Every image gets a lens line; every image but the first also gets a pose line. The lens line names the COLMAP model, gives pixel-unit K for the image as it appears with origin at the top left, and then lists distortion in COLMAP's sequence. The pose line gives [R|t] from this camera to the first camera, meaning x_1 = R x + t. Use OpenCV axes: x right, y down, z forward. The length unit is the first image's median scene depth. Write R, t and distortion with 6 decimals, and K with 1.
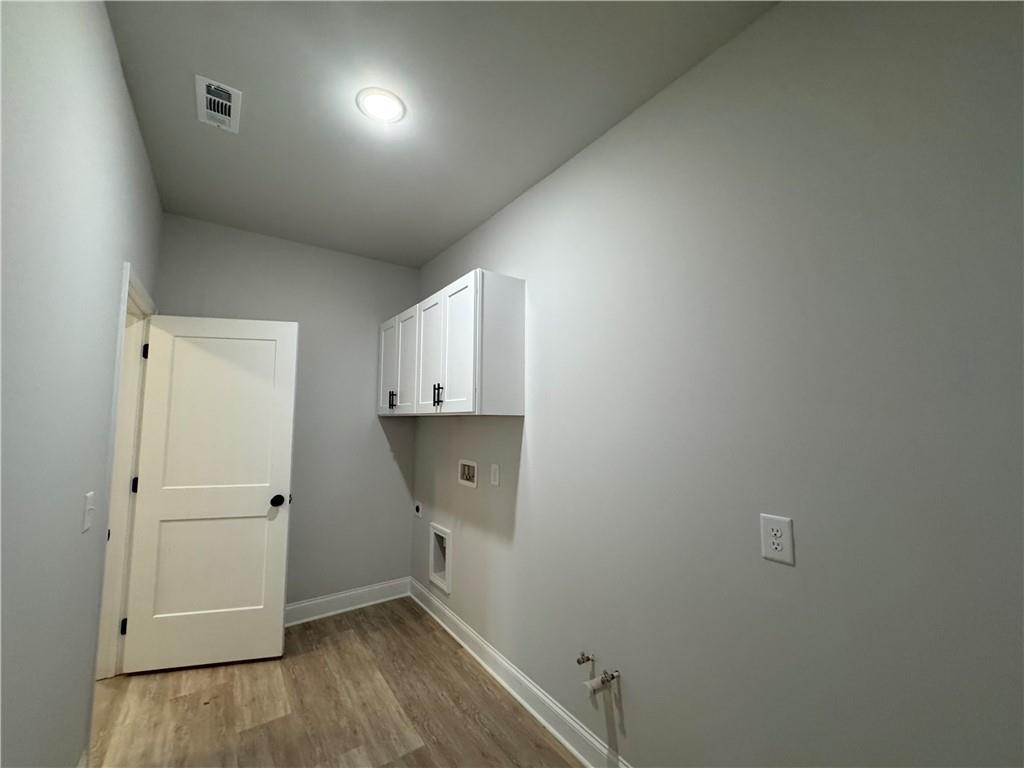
lens RADIAL K [[409.4, 0, 510.8], [0, 409.4, 385.2], [0, 0, 1]] dist [-0.003240, 0.000327]
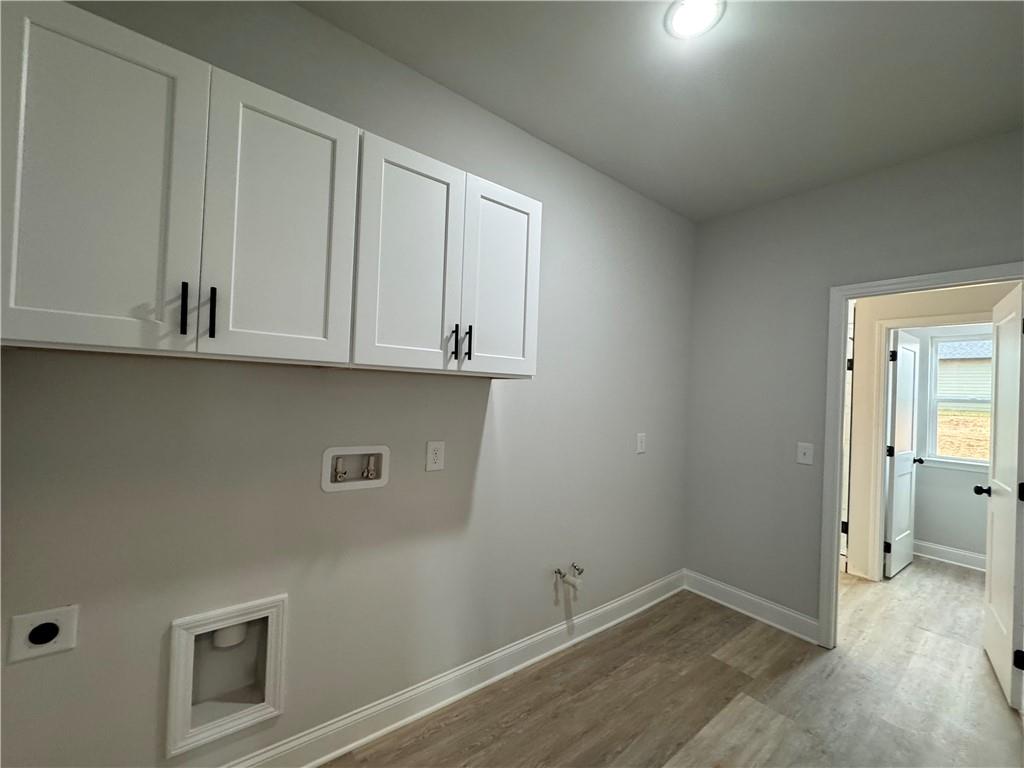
lens RADIAL K [[409.4, 0, 510.8], [0, 409.4, 385.2], [0, 0, 1]] dist [-0.003240, 0.000327]
pose [[-0.047200, 0.010354, 0.998832, -0.809828], [-0.123285, 0.992240, -0.016112, 0.090057], [-0.991248, -0.123902, -0.045558, 0.942104]]
